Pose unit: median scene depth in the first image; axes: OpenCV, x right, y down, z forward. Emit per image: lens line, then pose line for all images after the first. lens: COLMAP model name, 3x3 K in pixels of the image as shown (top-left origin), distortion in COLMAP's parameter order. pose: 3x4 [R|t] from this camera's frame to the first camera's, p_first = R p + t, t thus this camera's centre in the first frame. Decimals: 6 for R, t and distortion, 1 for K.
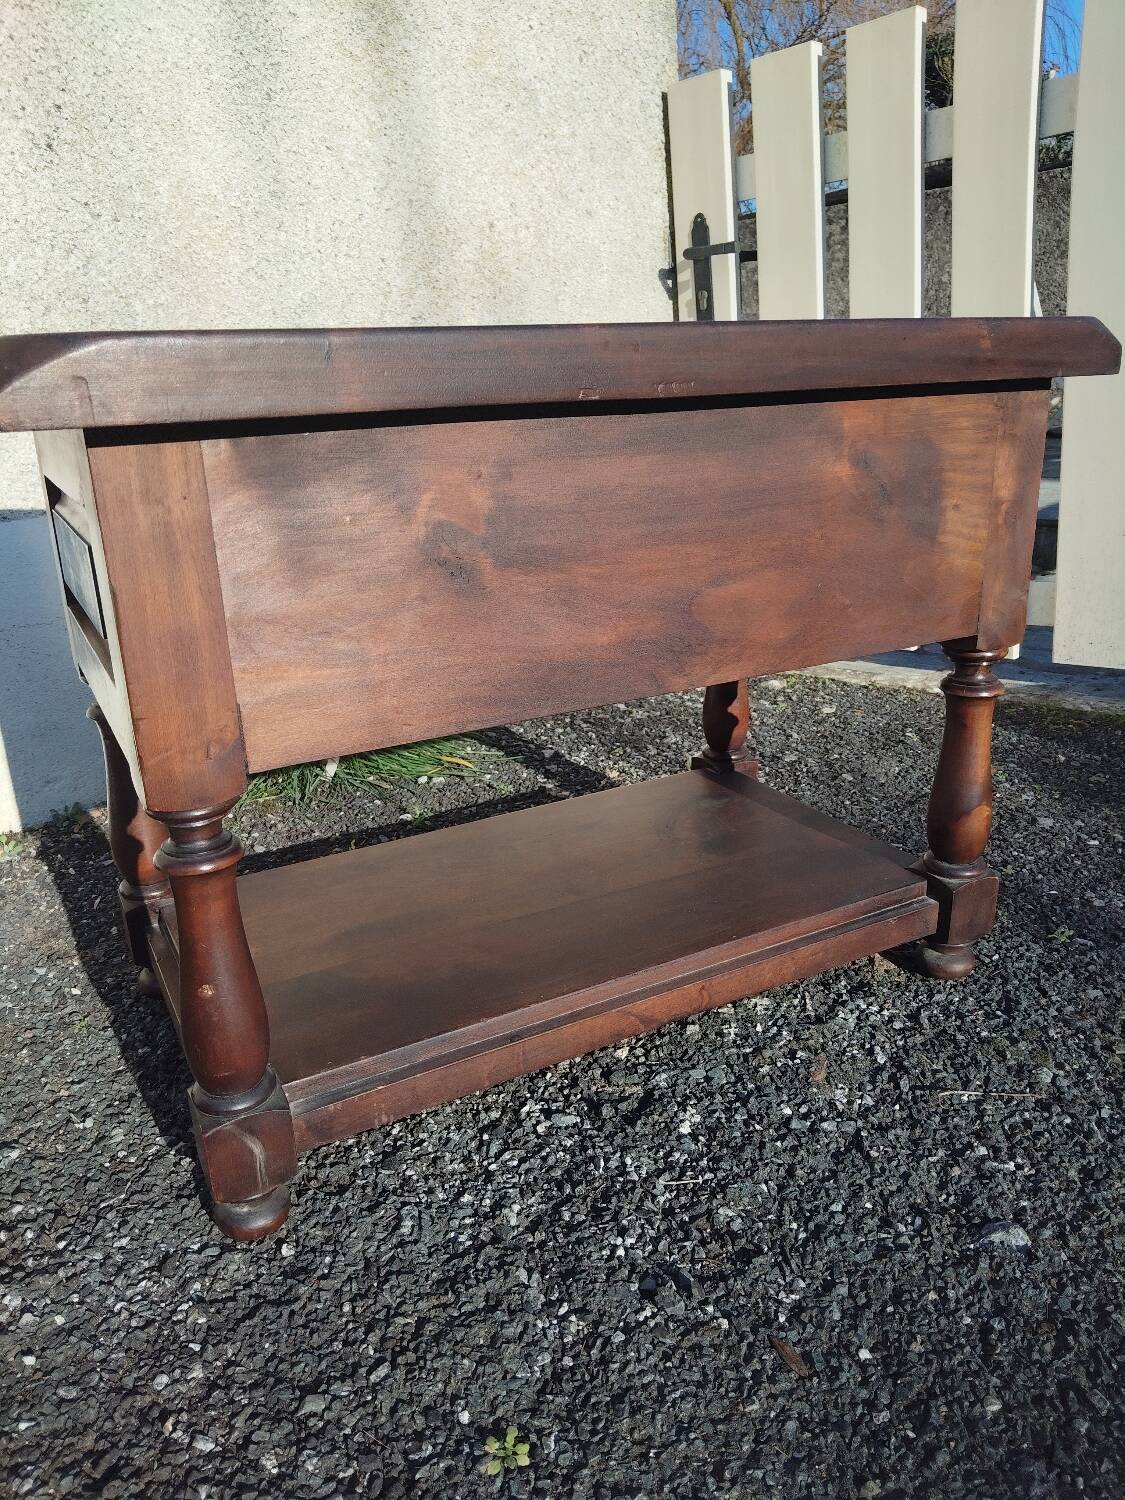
lens RADIAL K [[1110.0, 0, 576.5], [0, 1110.0, 765.8], [0, 0, 1]] dist [-0.022747, -0.004774]
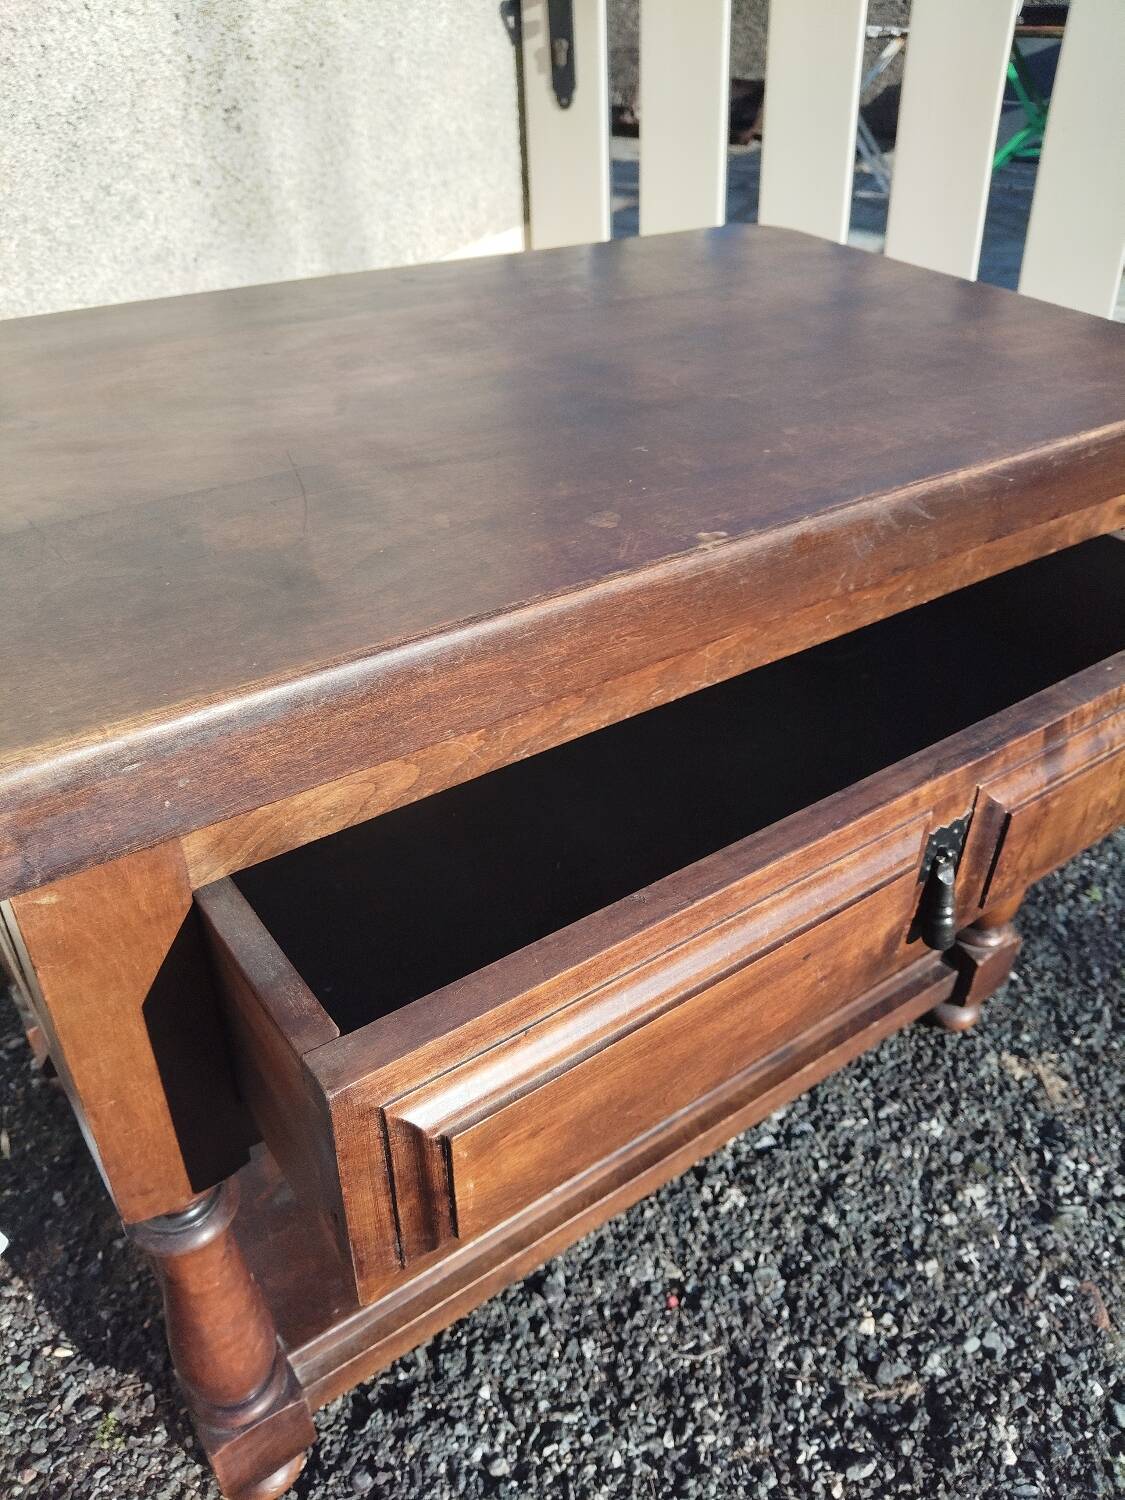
lens RADIAL K [[1110.0, 0, 551.3], [0, 1110.0, 761.9], [0, 0, 1]] dist [-0.022747, -0.004774]
pose [[0.956216, -0.126538, 0.263894, -0.317425], [0.050819, 0.959790, 0.276081, -0.345205], [-0.288217, -0.250582, 0.924196, 0.397353]]
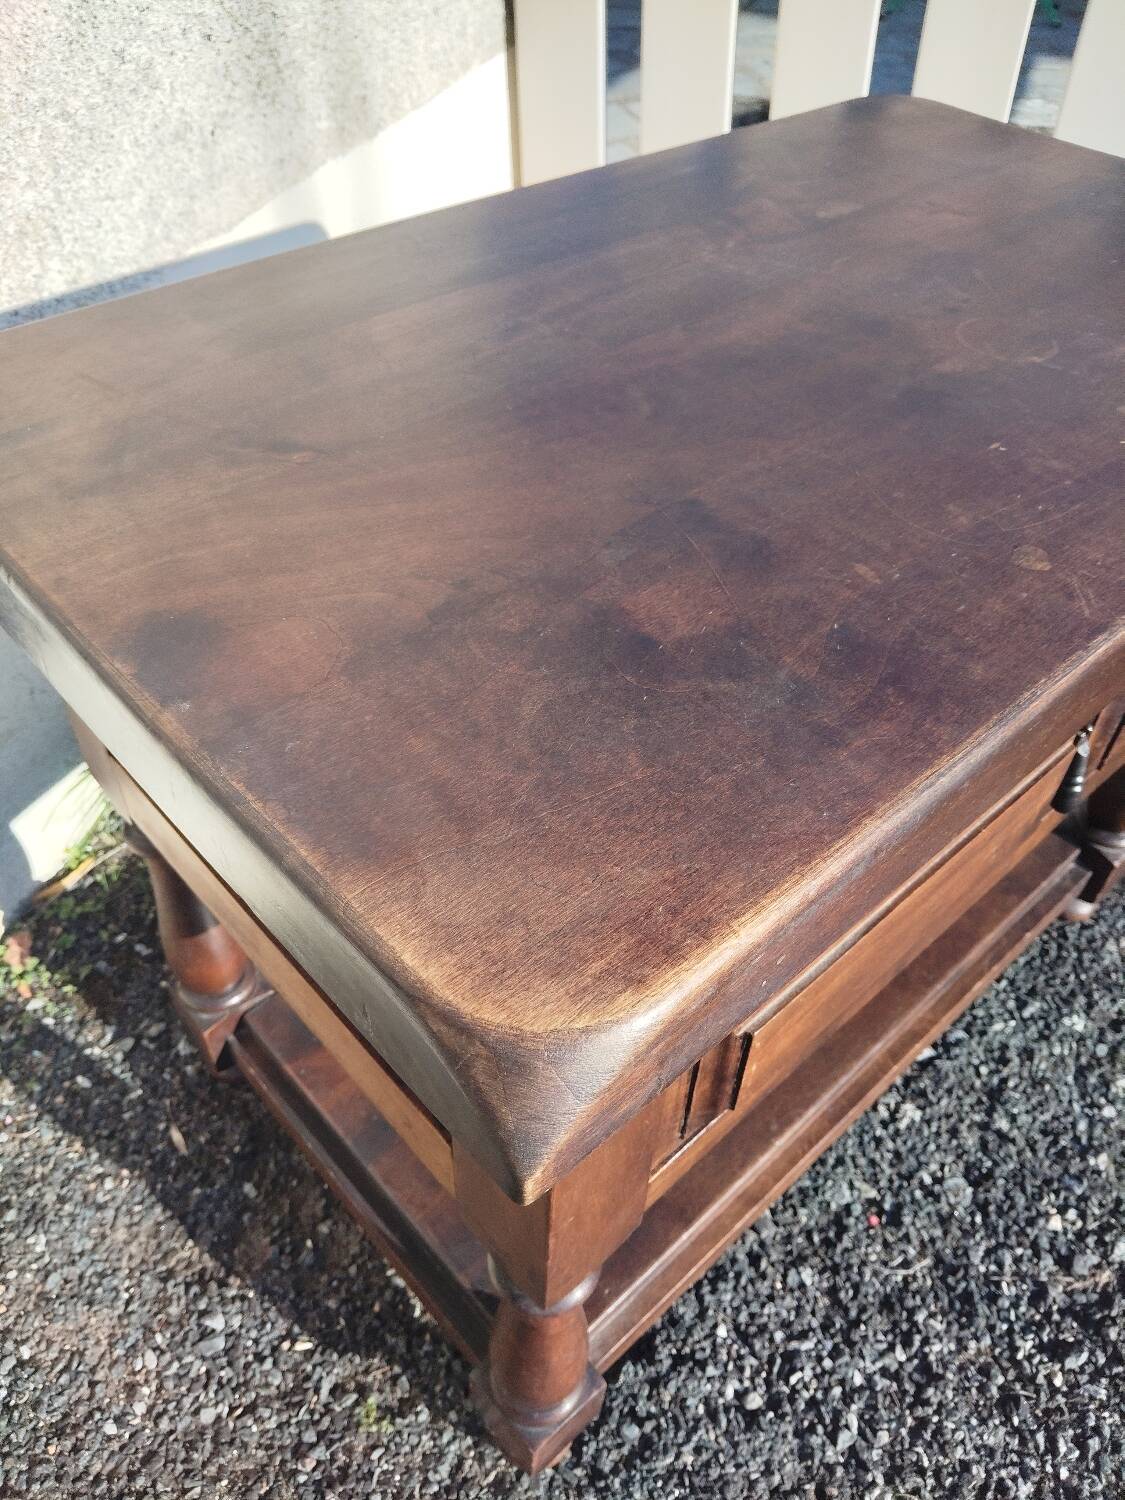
lens RADIAL K [[1110.0, 0, 548.5], [0, 1110.0, 757.2], [0, 0, 1]] dist [-0.022747, -0.004774]
pose [[0.915552, -0.241143, 0.321892, -0.477113], [0.085377, 0.898614, 0.430353, -0.440613], [-0.393033, -0.366529, 0.843316, 0.525375]]
